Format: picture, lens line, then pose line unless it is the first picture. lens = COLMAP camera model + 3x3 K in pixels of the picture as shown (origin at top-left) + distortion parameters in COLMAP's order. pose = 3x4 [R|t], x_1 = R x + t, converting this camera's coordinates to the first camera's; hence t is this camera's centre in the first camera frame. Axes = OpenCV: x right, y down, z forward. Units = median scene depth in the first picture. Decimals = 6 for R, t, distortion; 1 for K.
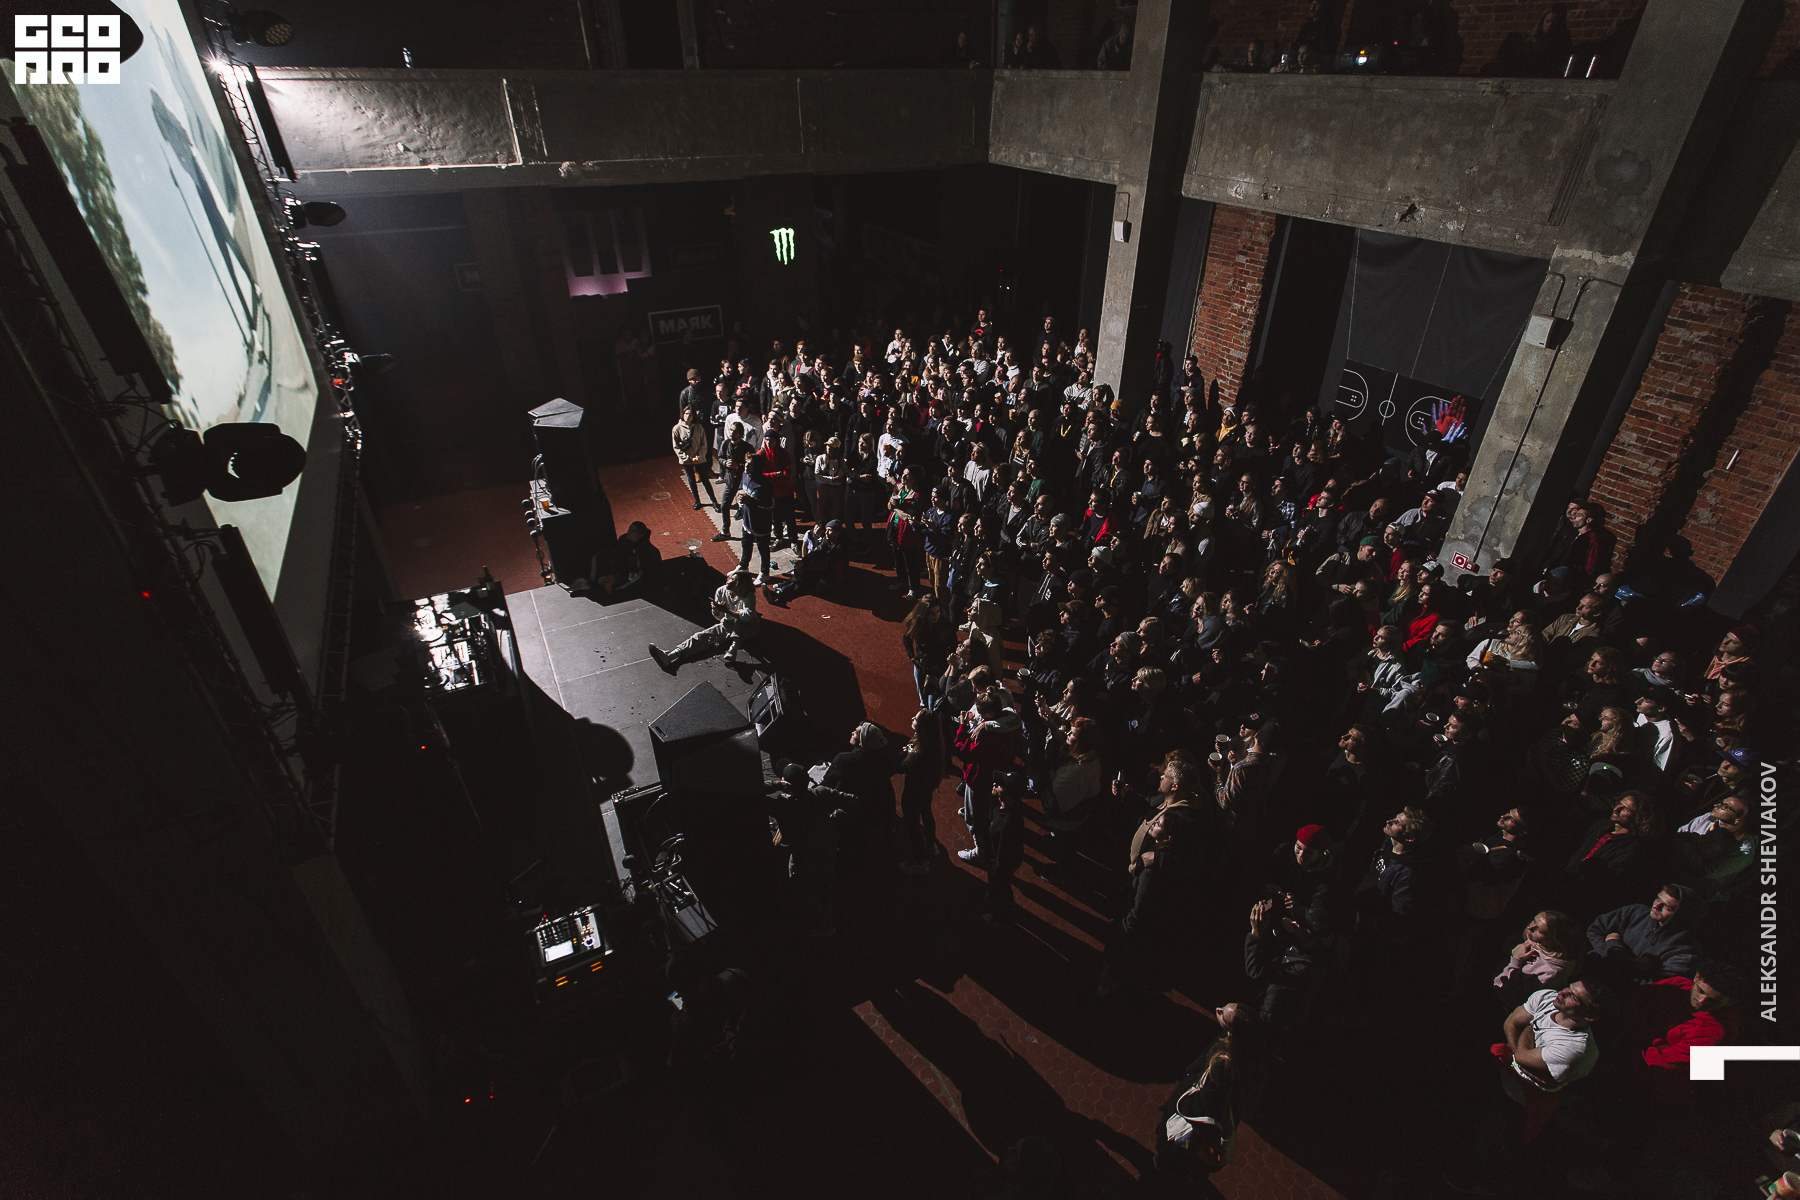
lens RADIAL K [[859.8, 0, 907.0], [0, 859.8, 602.9], [0, 0, 1]] dist [-0.000029, 0.000563]
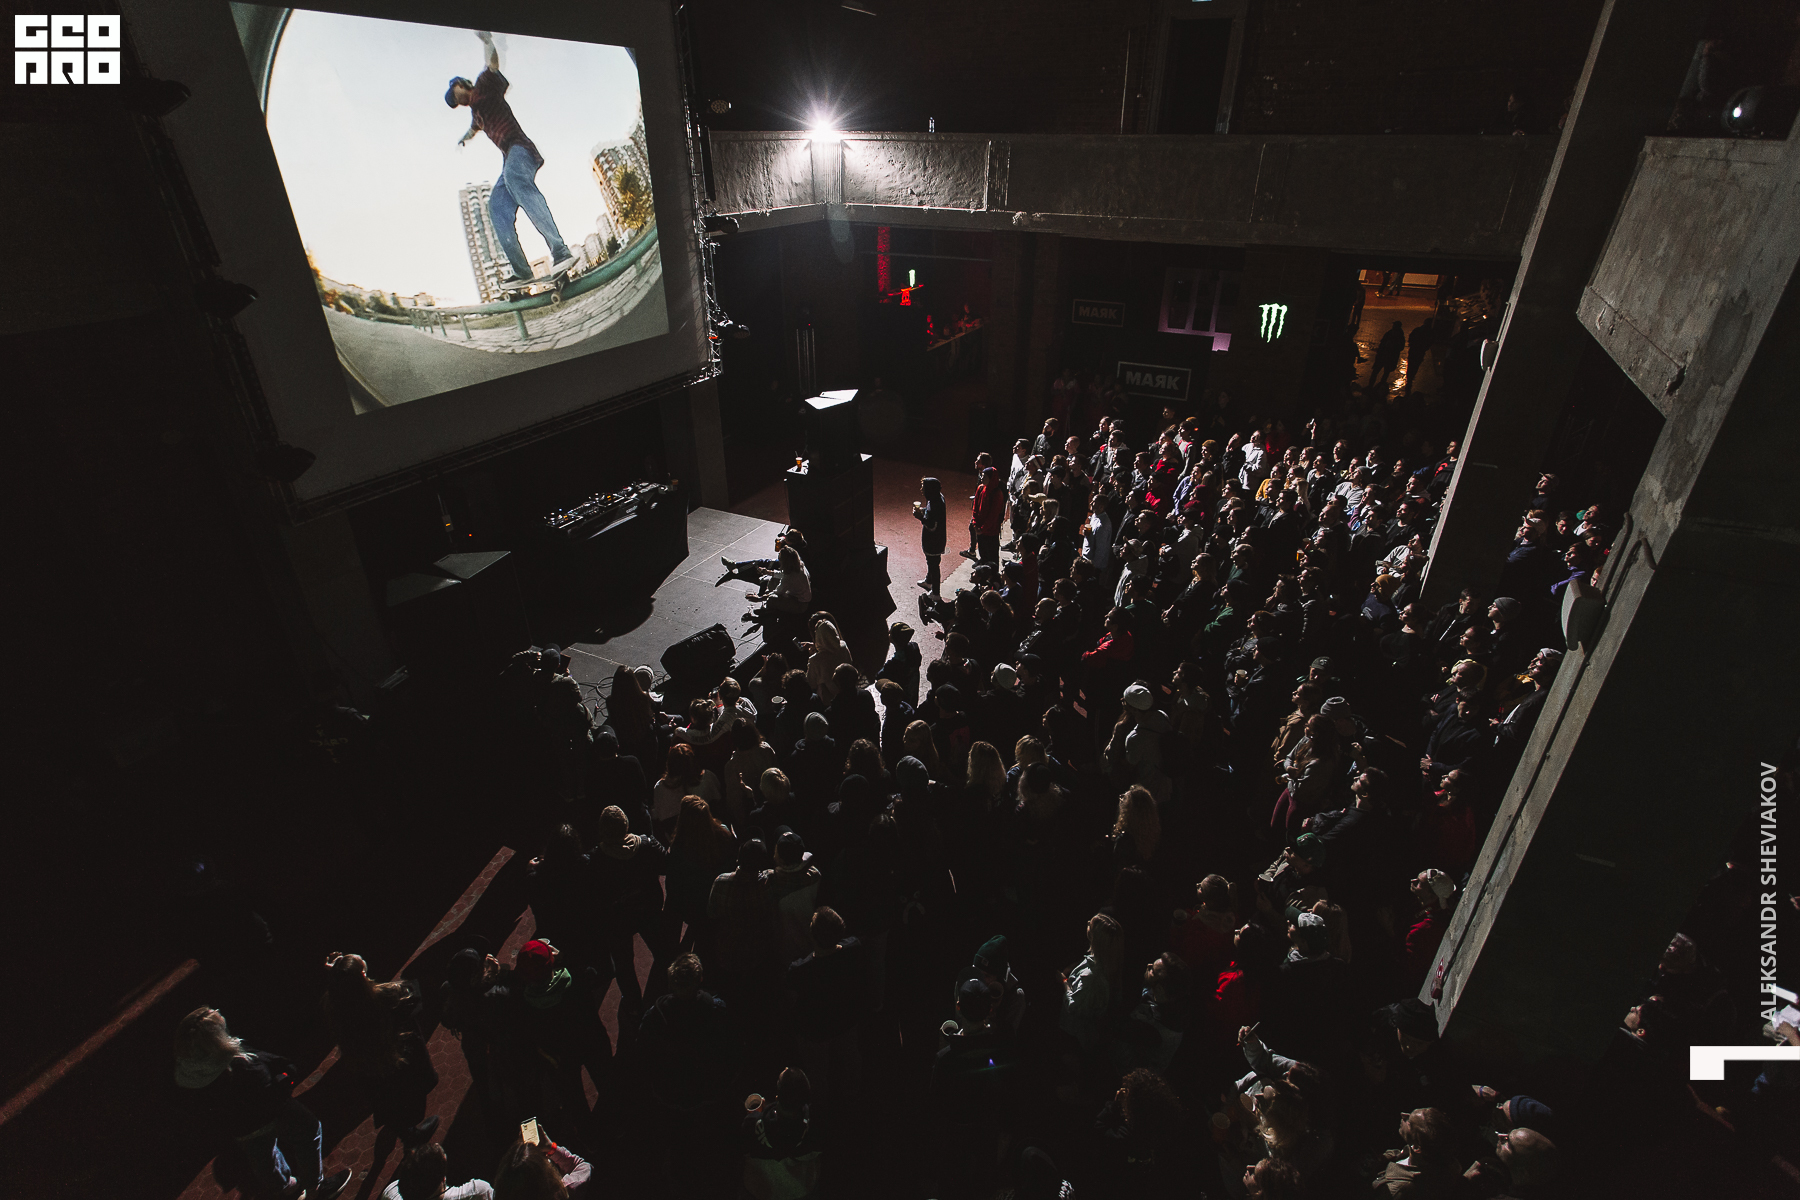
lens RADIAL K [[859.8, 0, 903.3], [0, 859.8, 597.0], [0, 0, 1]] dist [-0.000029, 0.000563]
pose [[0.576387, 0.388061, -0.719157, 0.535352], [-0.436334, 0.890246, 0.130670, -0.139783], [0.690934, 0.238476, 0.682451, 0.236867]]
